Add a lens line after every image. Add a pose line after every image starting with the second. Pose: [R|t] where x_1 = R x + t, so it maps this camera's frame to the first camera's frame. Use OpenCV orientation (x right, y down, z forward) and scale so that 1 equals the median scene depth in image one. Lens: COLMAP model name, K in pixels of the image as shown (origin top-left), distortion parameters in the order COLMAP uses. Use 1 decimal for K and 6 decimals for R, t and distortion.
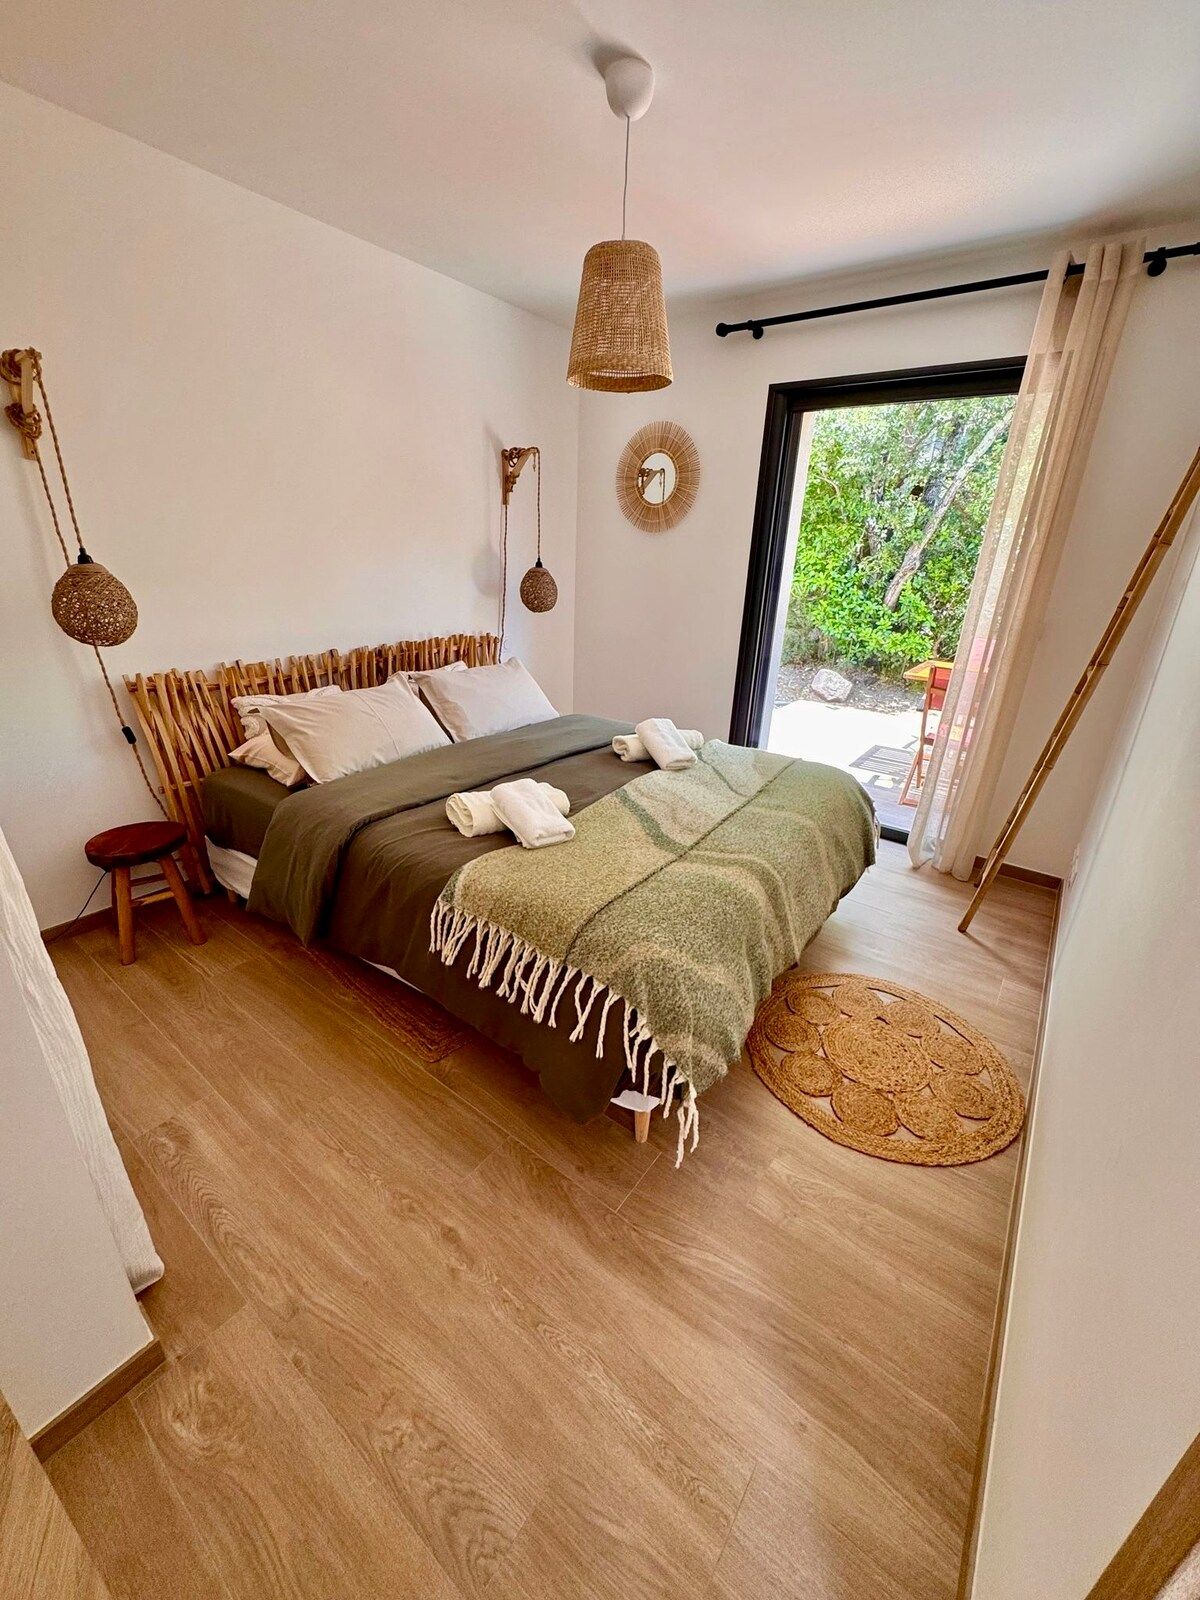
lens RADIAL K [[637.0, 0, 600.0], [0, 637.0, 800.0], [0, 0, 1]] dist [-0.001651, -0.000253]
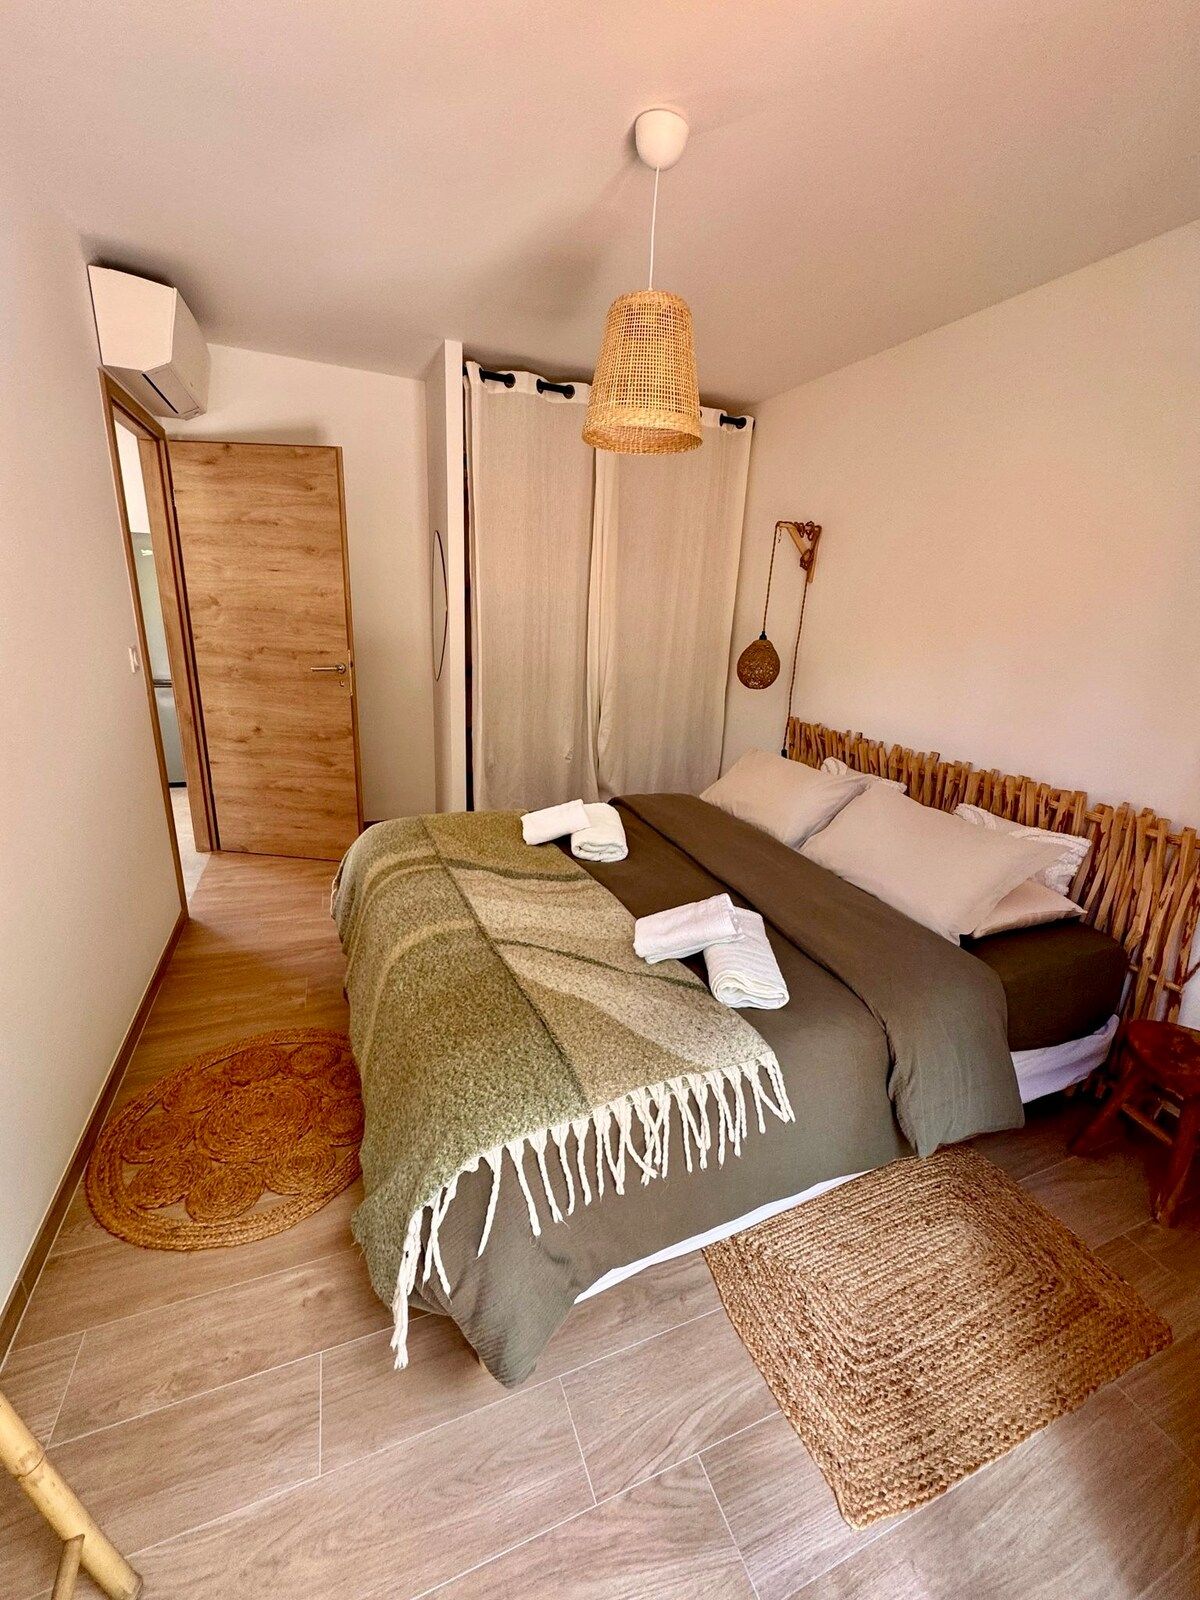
lens RADIAL K [[637.0, 0, 600.0], [0, 637.0, 800.0], [0, 0, 1]] dist [-0.001651, -0.000253]
pose [[-0.517760, 0.190417, -0.834066, 0.745401], [-0.378711, 0.823182, 0.423024, -0.487054], [0.767139, 0.534894, -0.354098, 1.267506]]
